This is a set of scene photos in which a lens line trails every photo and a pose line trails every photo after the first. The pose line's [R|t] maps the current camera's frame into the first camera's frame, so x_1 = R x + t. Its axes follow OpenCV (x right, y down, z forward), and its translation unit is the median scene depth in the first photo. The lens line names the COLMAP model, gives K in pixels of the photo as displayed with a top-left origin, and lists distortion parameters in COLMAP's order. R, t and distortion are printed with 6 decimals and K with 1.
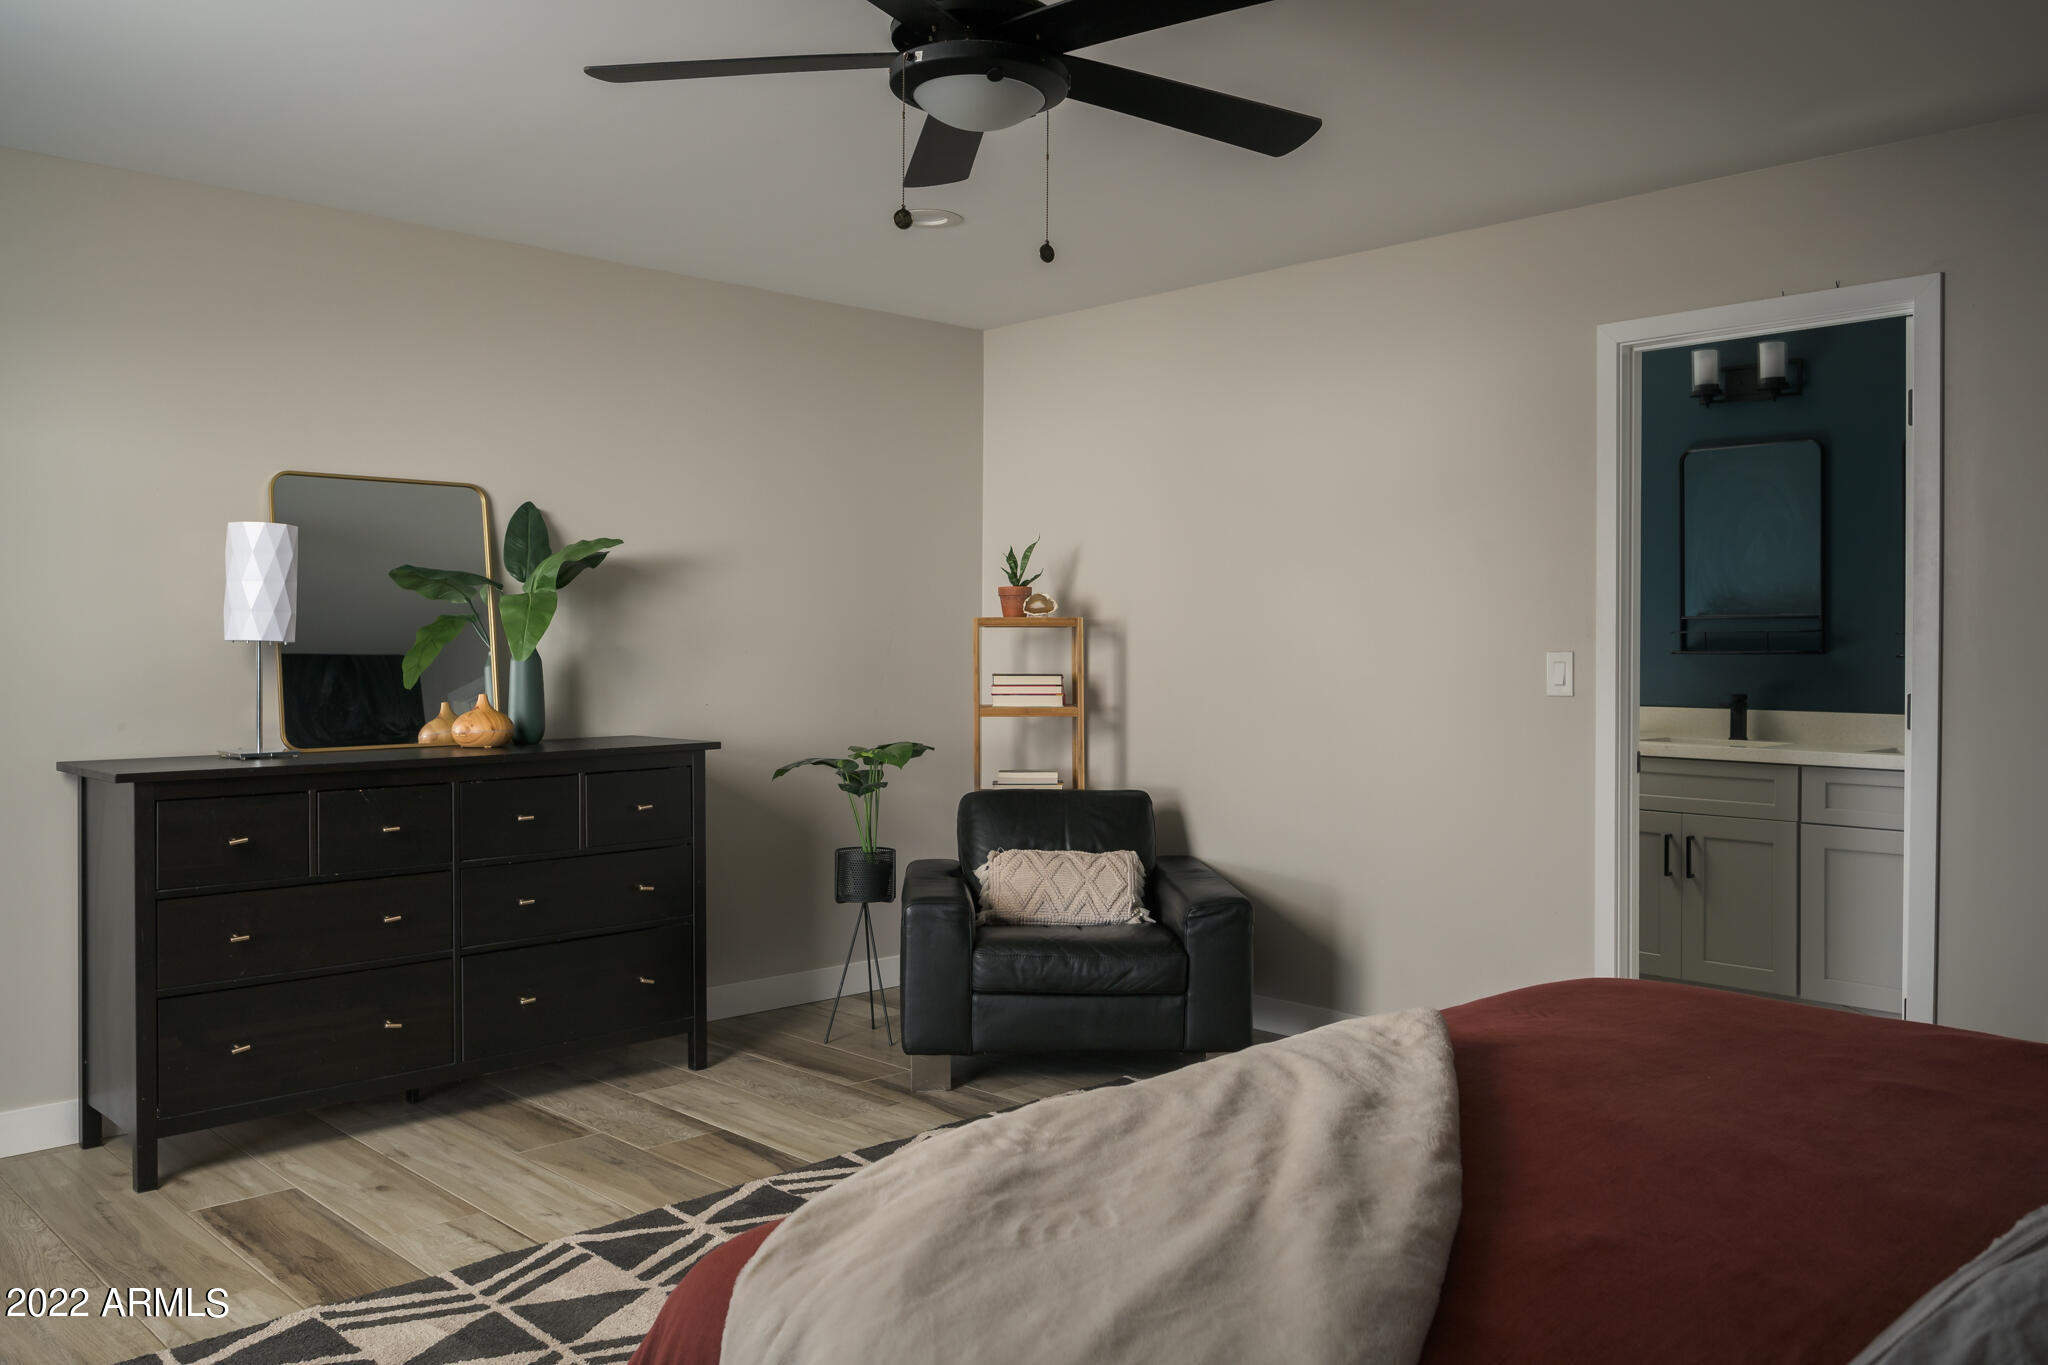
lens RADIAL K [[1540.9, 0, 1024.0], [0, 1540.9, 682.5], [0, 0, 1]] dist [-0.002275, -0.001499]
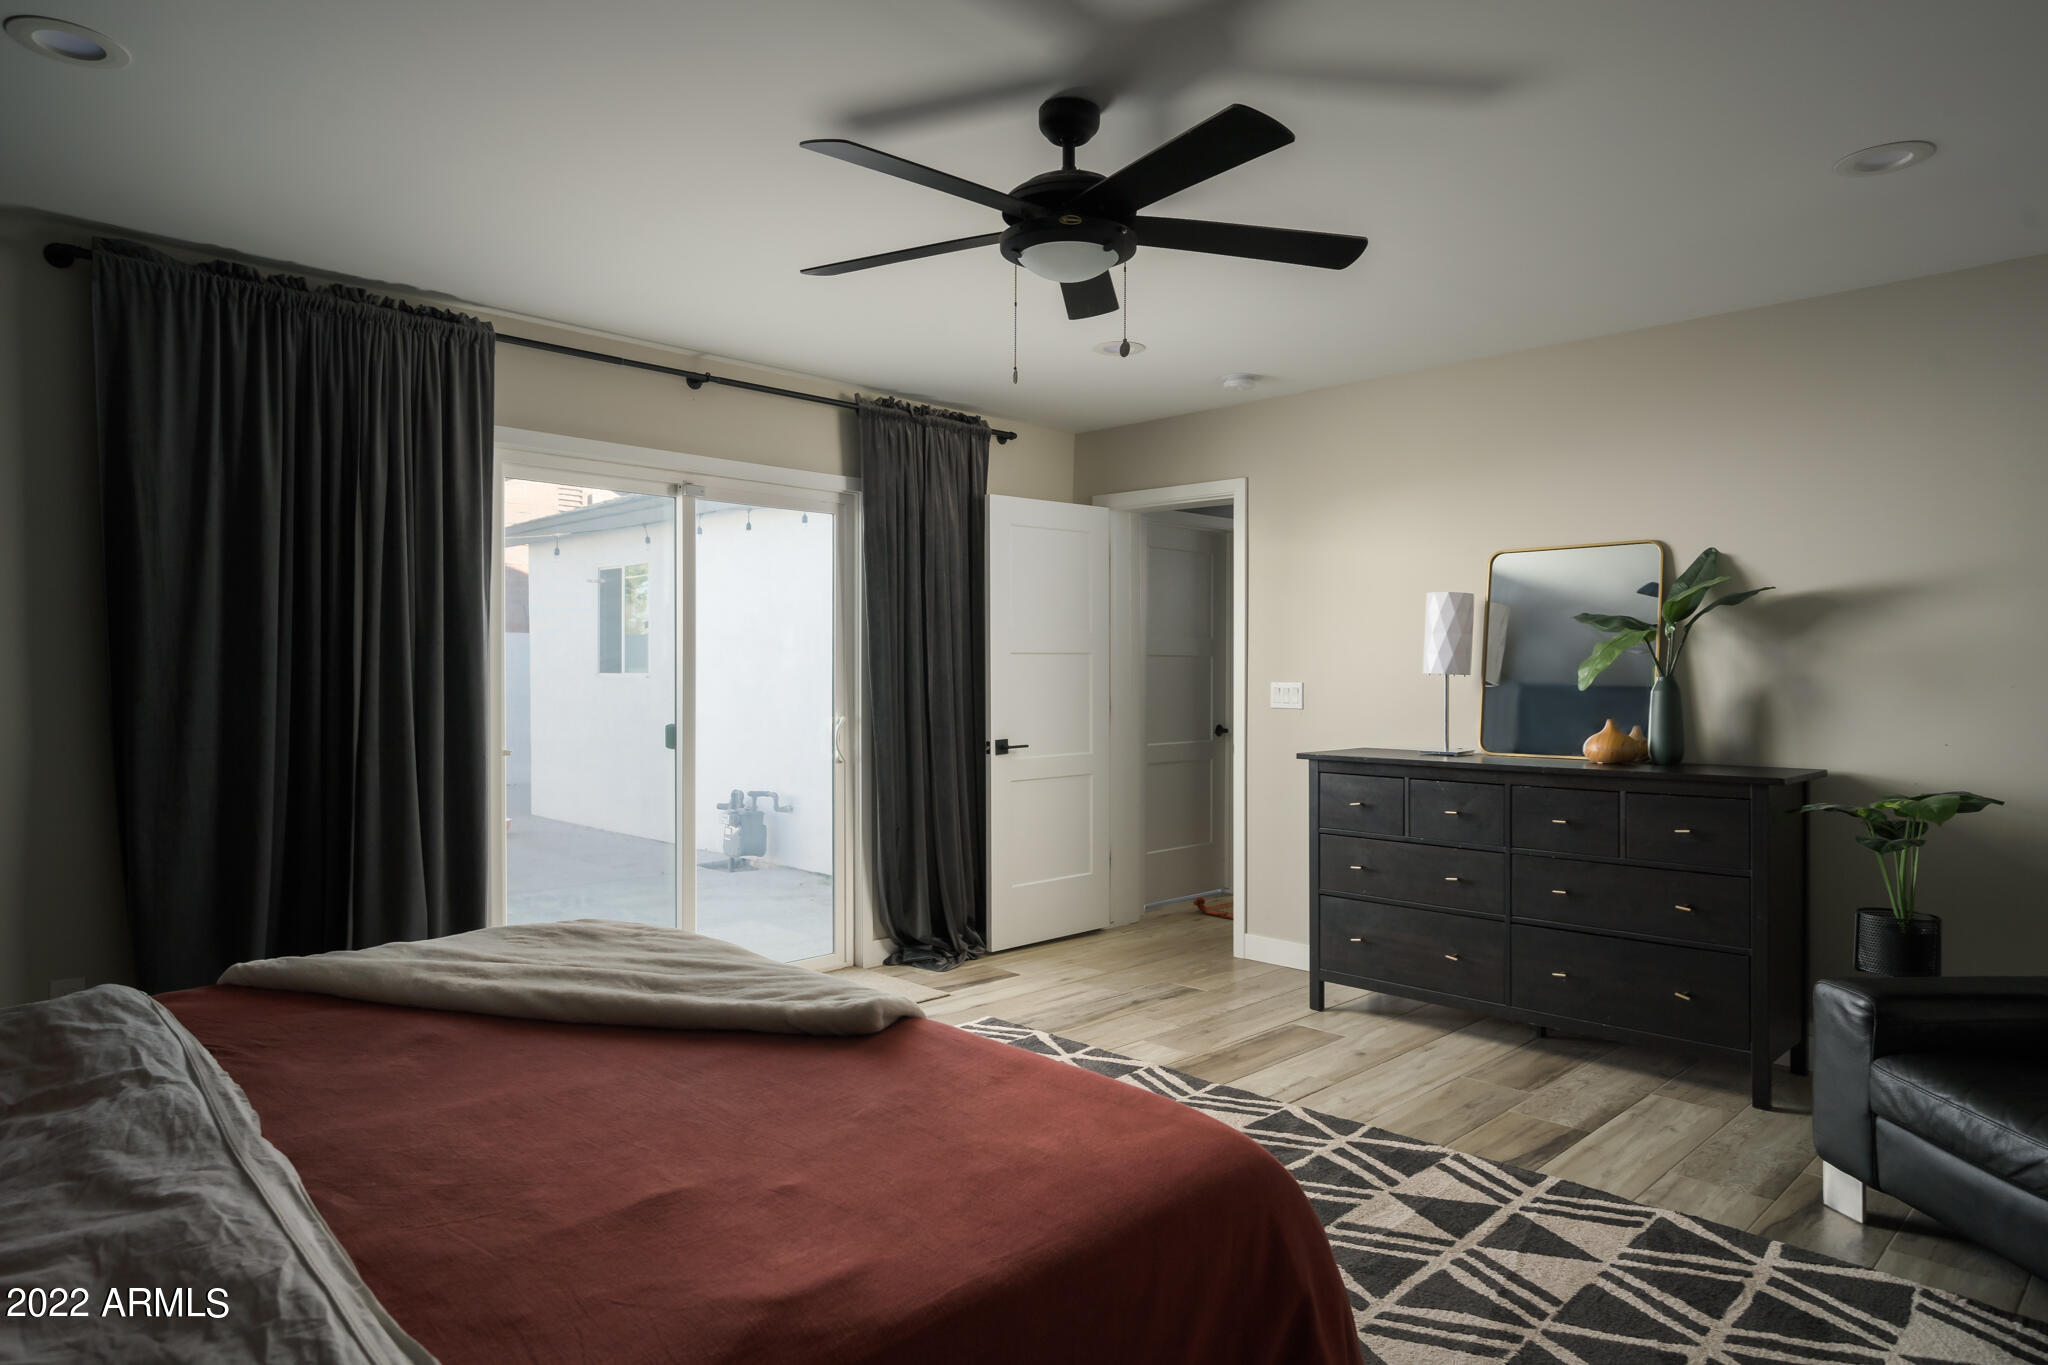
lens RADIAL K [[1193.7, 0, 1024.0], [0, 1193.7, 682.5], [0, 0, 1]] dist [-0.045968, -0.000621]
pose [[0.018734, 0.004130, -0.999816, 0.603205], [-0.028236, 0.999595, 0.003600, -0.011683], [0.999426, 0.028164, 0.018843, 0.582918]]
